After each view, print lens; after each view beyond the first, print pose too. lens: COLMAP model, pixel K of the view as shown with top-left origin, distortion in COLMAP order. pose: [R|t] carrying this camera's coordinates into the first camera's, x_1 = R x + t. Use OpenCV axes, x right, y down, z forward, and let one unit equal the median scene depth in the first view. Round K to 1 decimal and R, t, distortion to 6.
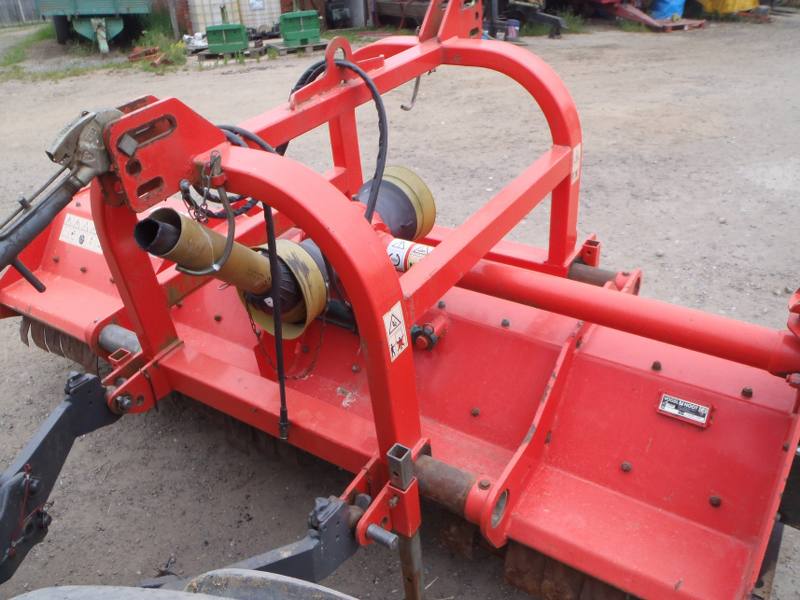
lens RADIAL K [[642.0, 0, 399.9], [0, 642.0, 366.3], [0, 0, 1]] dist [-0.072836, 0.042086]
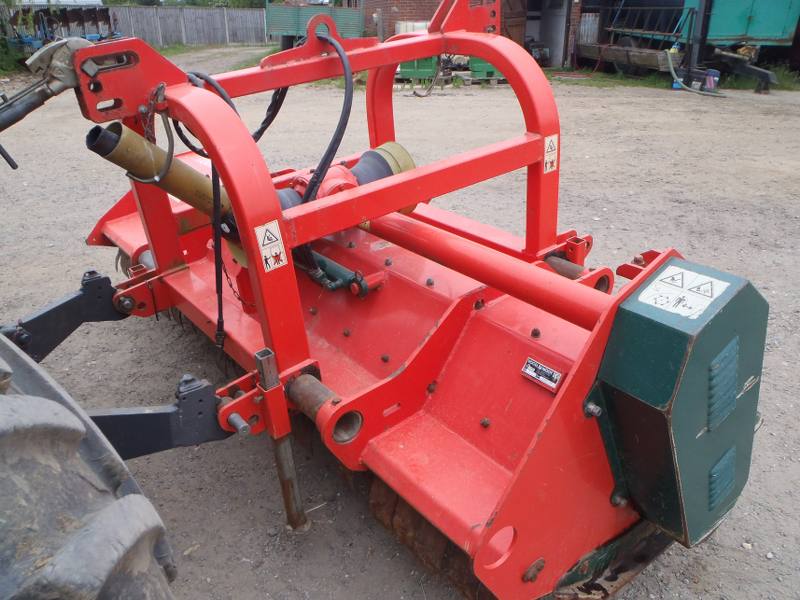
lens RADIAL K [[639.8, 0, 400.6], [0, 639.8, 375.2], [0, 0, 1]] dist [-0.063439, 0.036117]
pose [[0.947580, 0.188544, -0.257961, 0.391098], [-0.199825, 0.979667, -0.017984, 0.105075], [0.249325, 0.068588, 0.965988, -0.035595]]
